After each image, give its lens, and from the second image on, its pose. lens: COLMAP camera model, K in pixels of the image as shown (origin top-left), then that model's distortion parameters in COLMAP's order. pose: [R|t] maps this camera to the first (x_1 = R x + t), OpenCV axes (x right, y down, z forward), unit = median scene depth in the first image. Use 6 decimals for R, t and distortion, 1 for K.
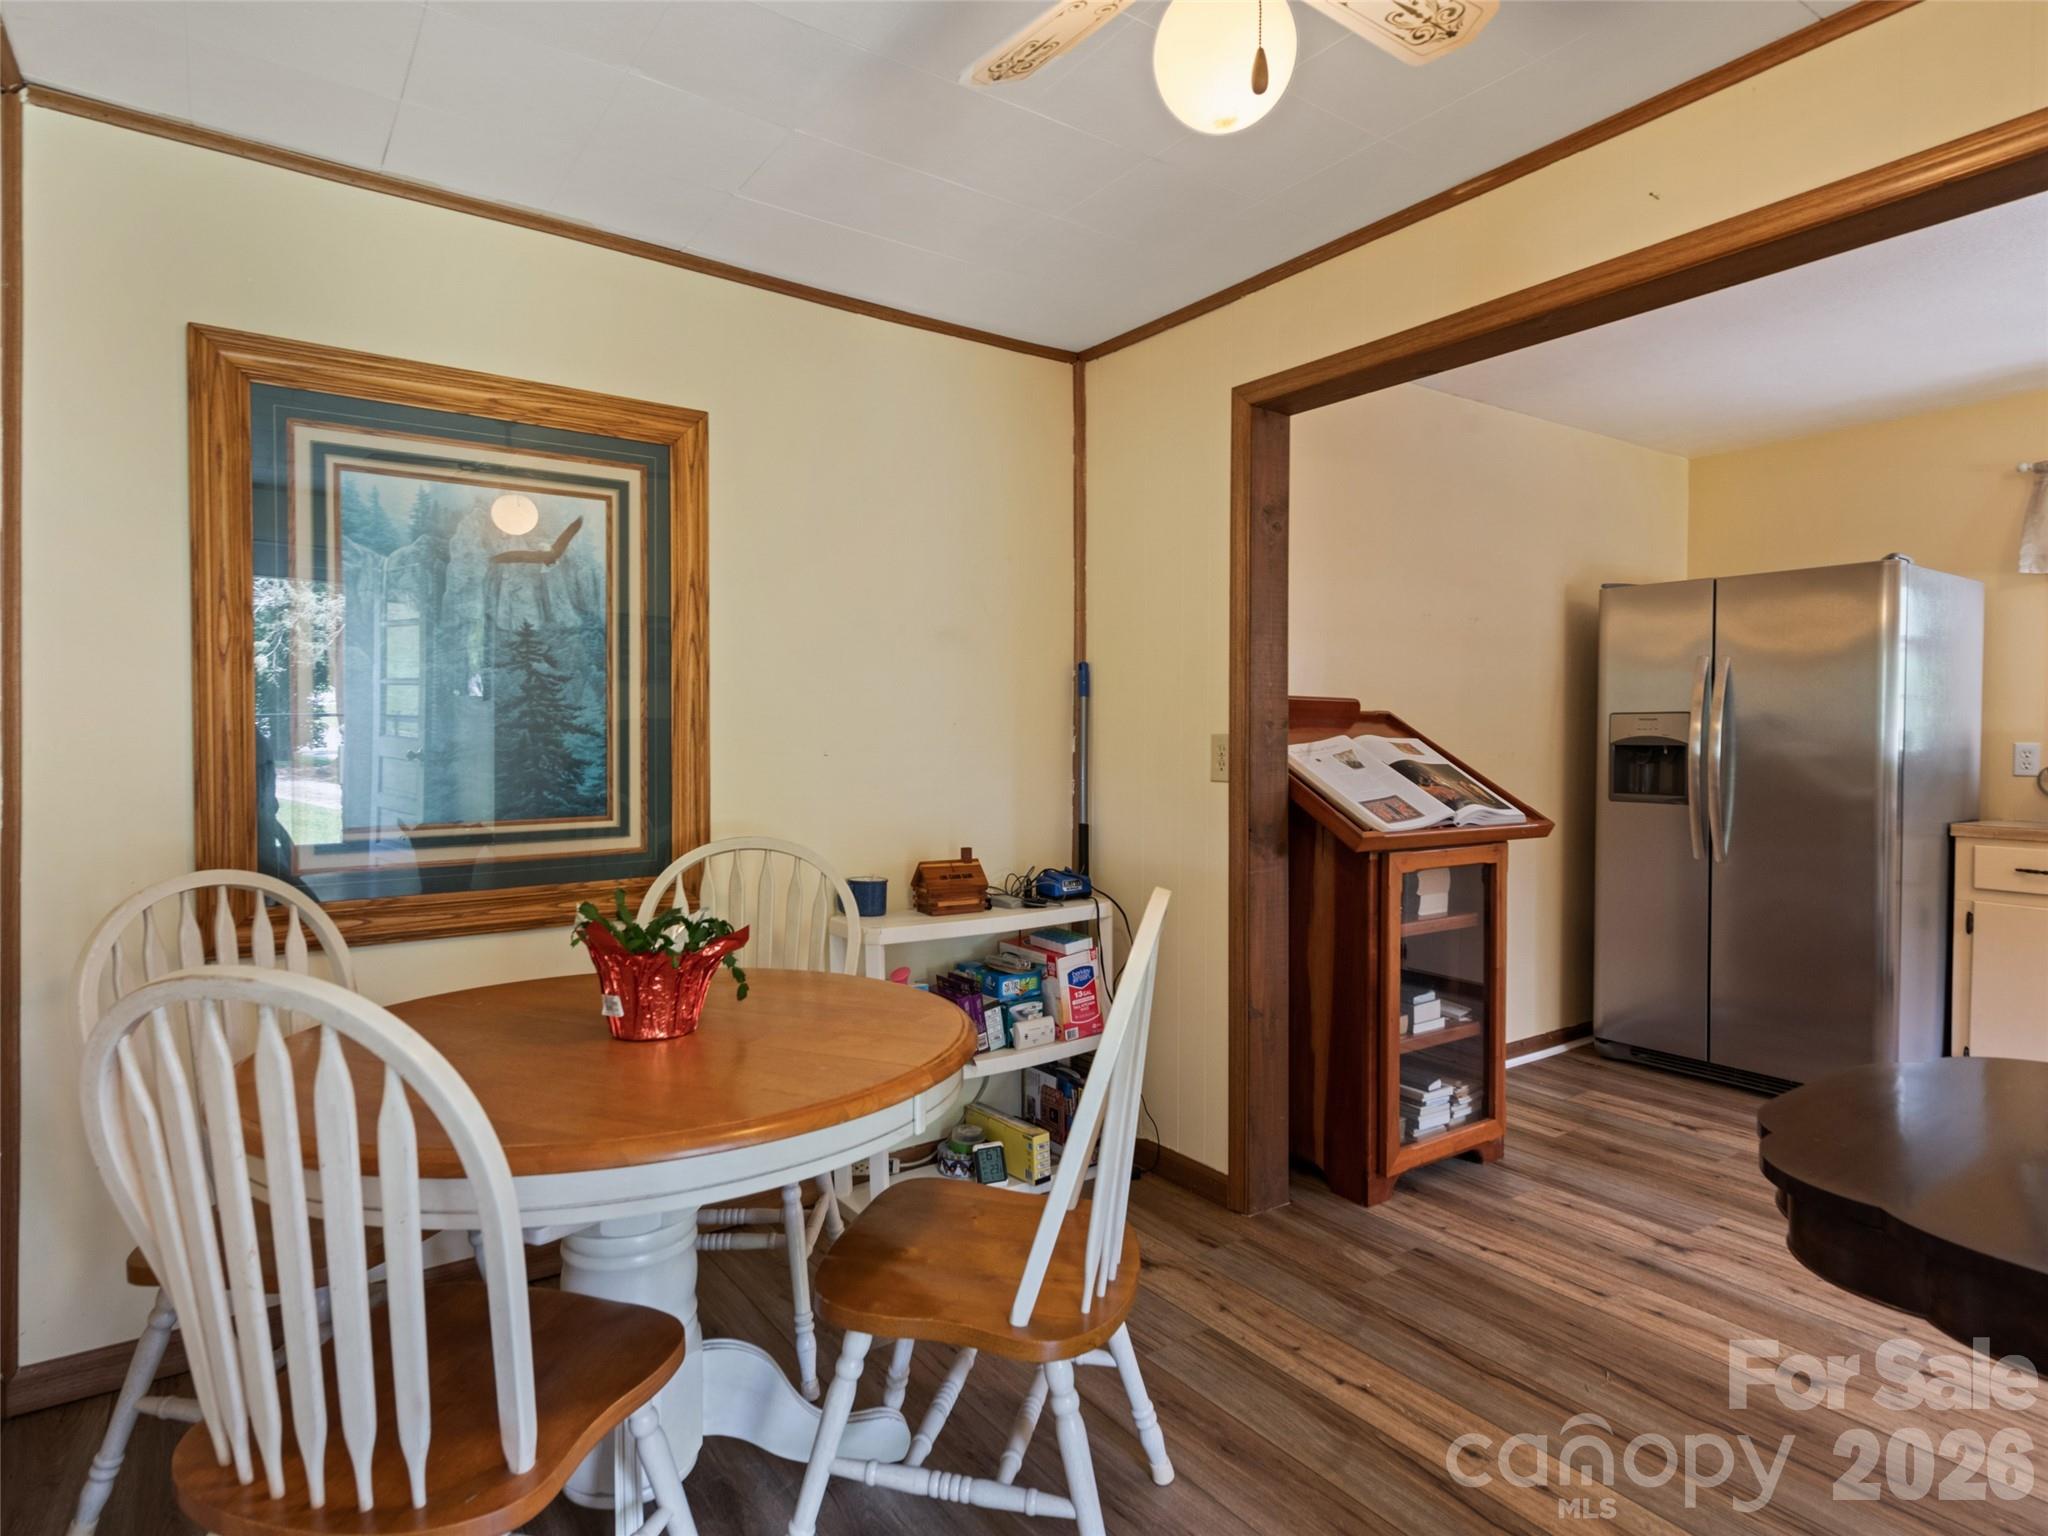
lens RADIAL K [[1101.9, 0, 1024.0], [0, 1101.9, 768.0], [0, 0, 1]] dist [0.005010, 0.000389]
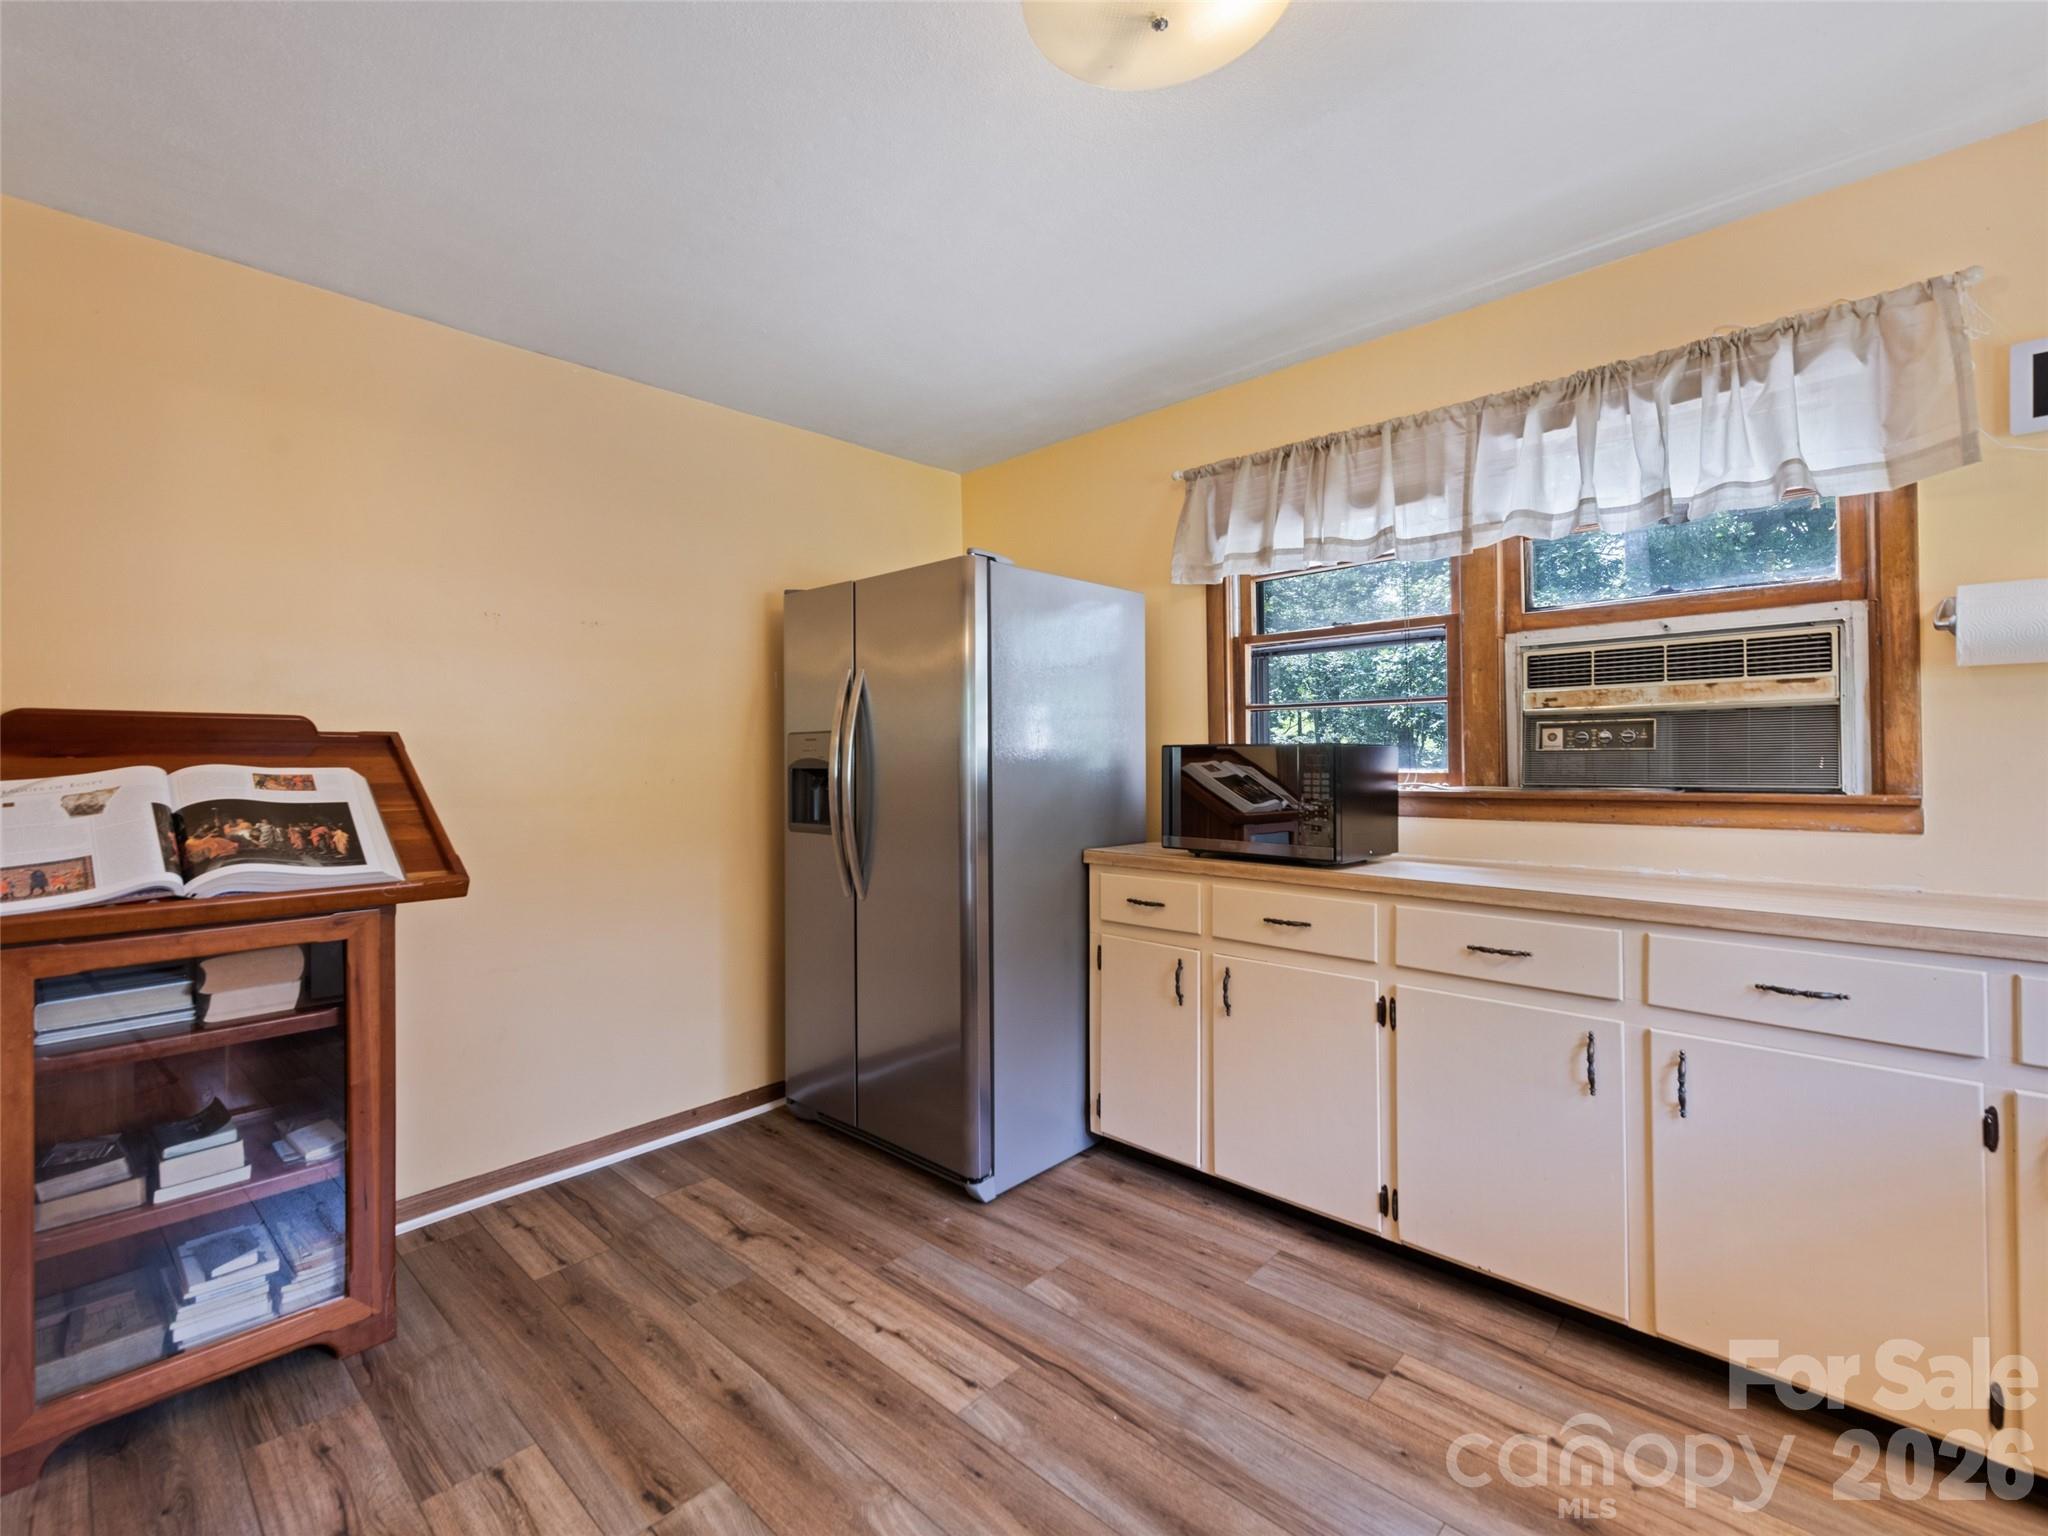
lens RADIAL K [[910.8, 0, 1018.9], [0, 910.8, 754.1], [0, 0, 1]] dist [0.004972, 0.000112]
pose [[0.977722, -0.011499, 0.209587, 0.633936], [0.016966, 0.999561, -0.024308, -0.011990], [-0.209215, 0.027322, 0.977488, 0.271331]]
